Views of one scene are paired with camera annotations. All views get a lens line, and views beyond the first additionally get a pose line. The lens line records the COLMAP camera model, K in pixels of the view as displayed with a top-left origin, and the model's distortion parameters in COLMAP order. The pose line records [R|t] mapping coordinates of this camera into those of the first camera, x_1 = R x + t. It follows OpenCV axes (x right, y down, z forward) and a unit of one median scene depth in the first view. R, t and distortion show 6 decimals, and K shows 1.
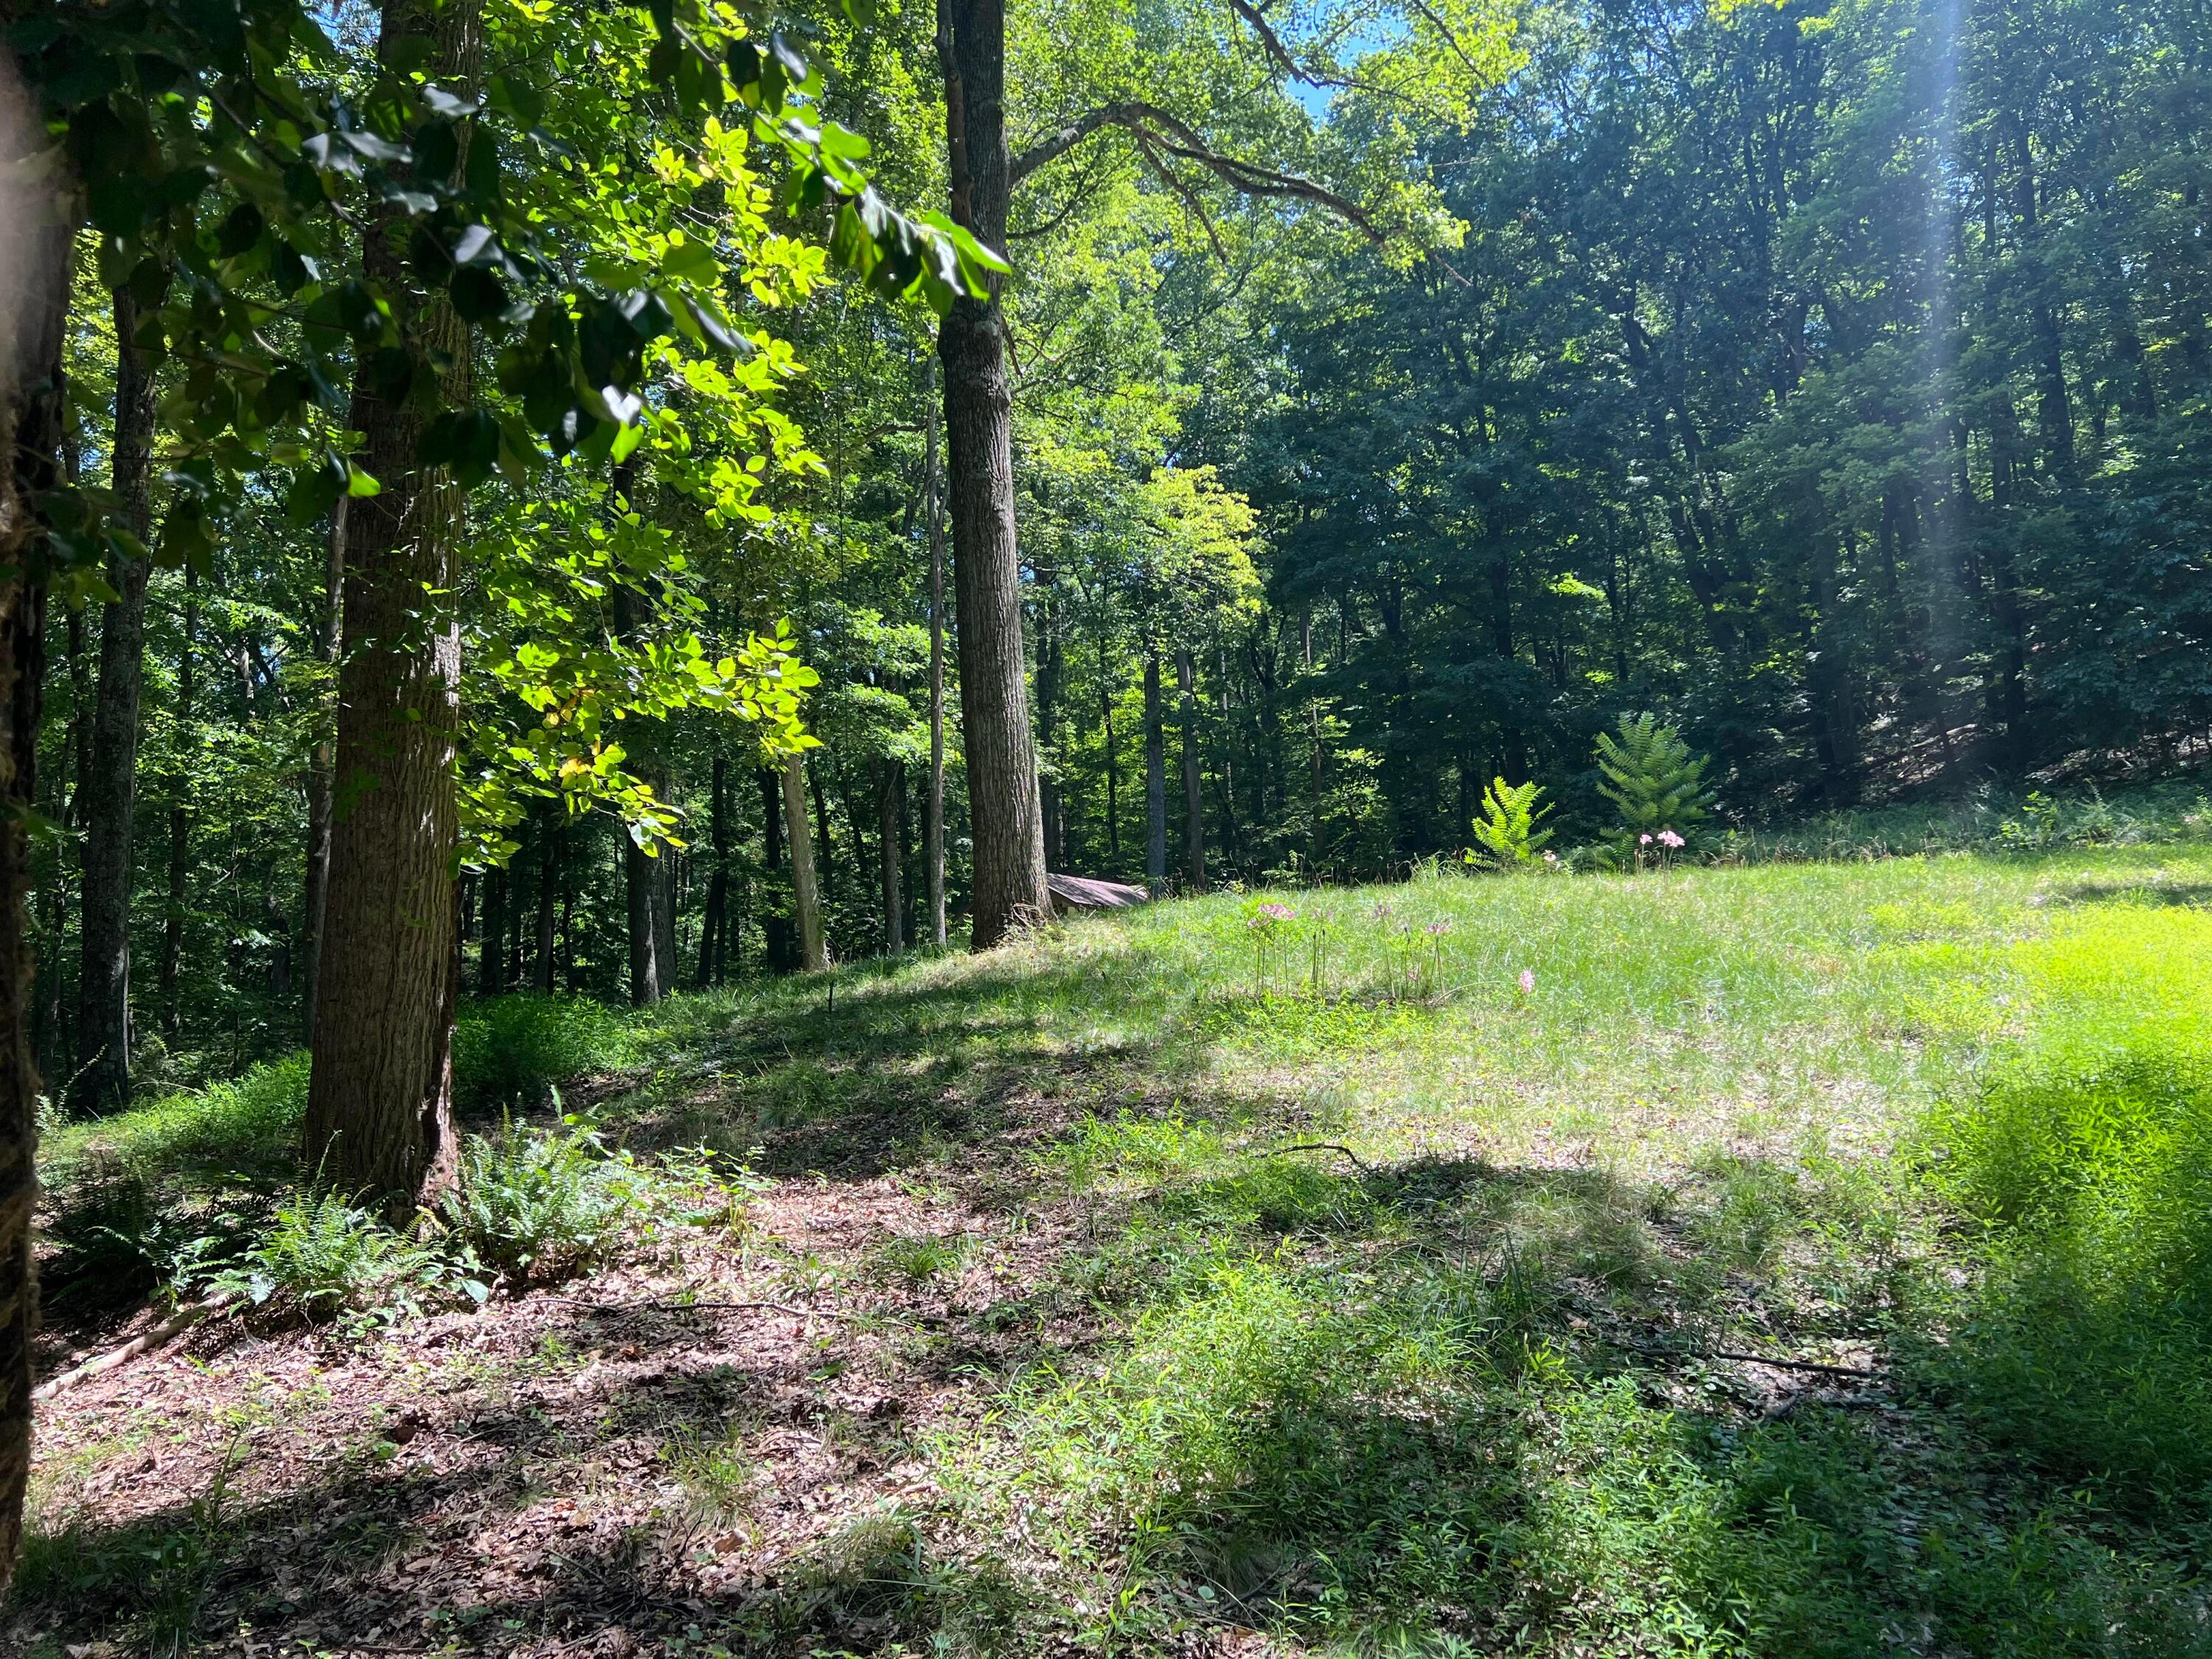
lens RADIAL K [[1651.8, 0, 1096.9], [0, 1651.8, 844.4], [0, 0, 1]] dist [0.045138, -0.058269]
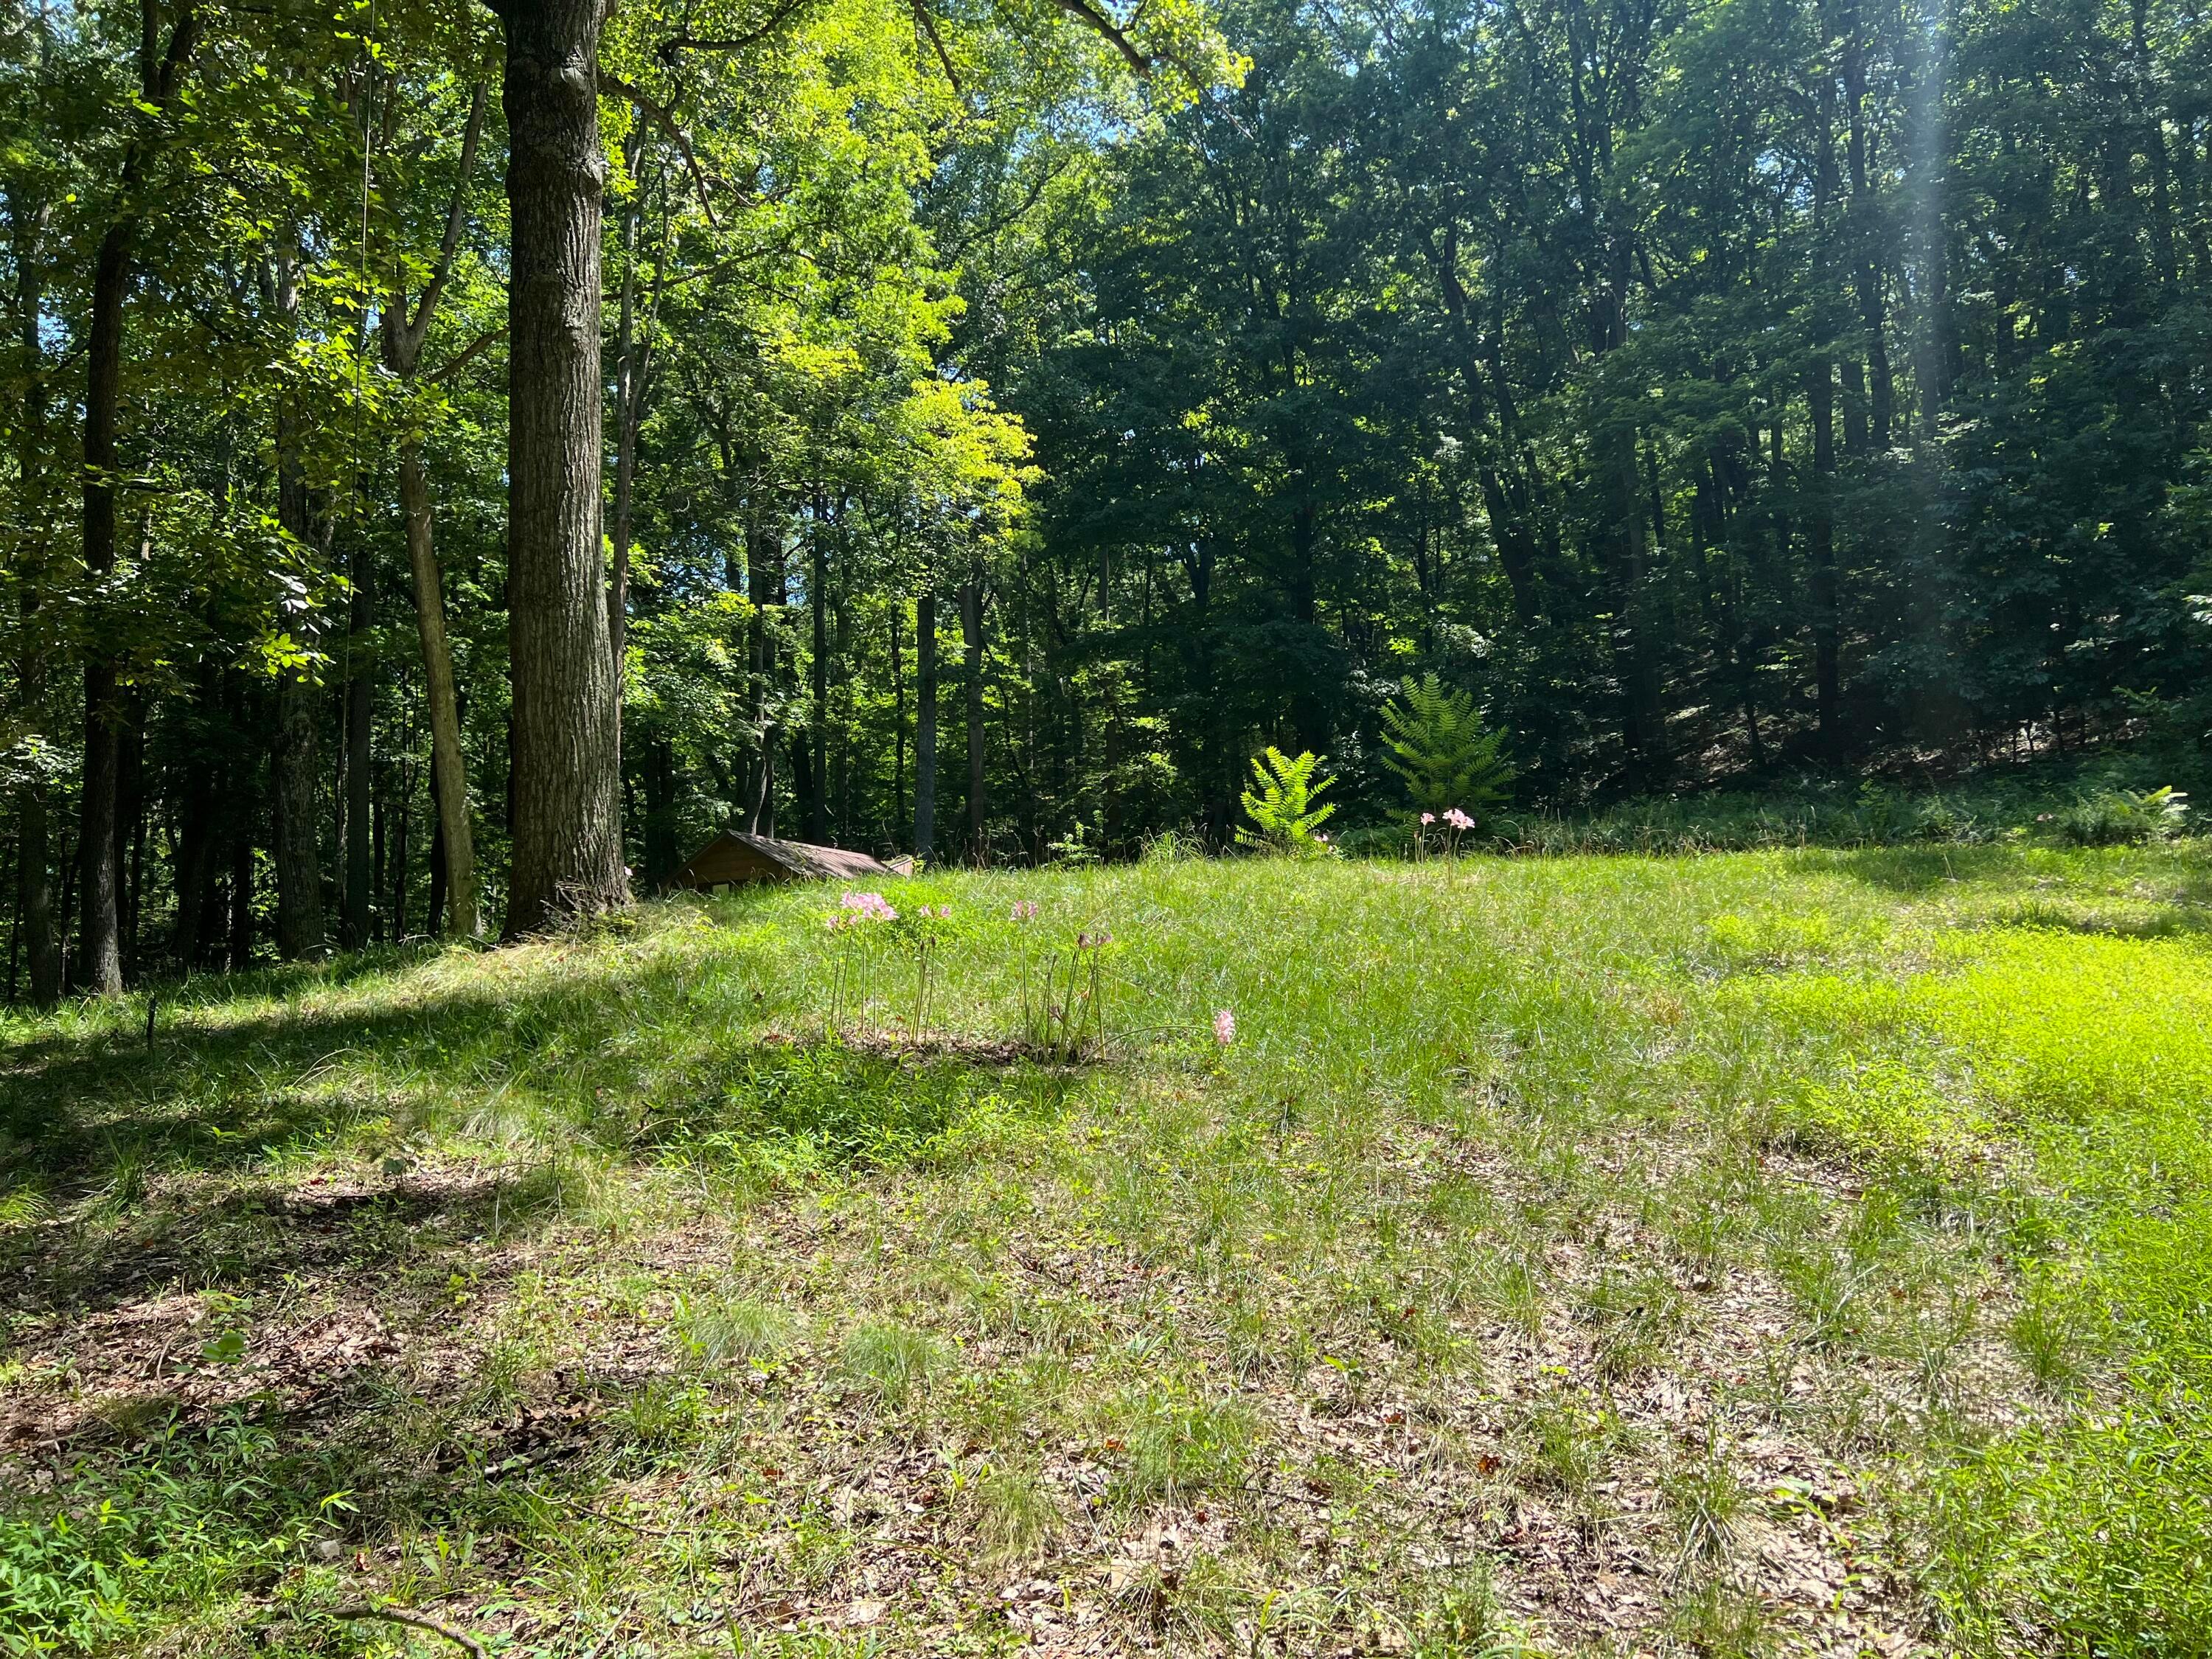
lens RADIAL K [[1651.8, 0, 1128.9], [0, 1651.8, 819.8], [0, 0, 1]] dist [0.045138, -0.058269]
pose [[0.991480, 0.034340, 0.125648, 0.046544], [-0.034736, 0.999396, 0.000965, 0.000803], [-0.125539, -0.005321, 0.992074, 0.123104]]
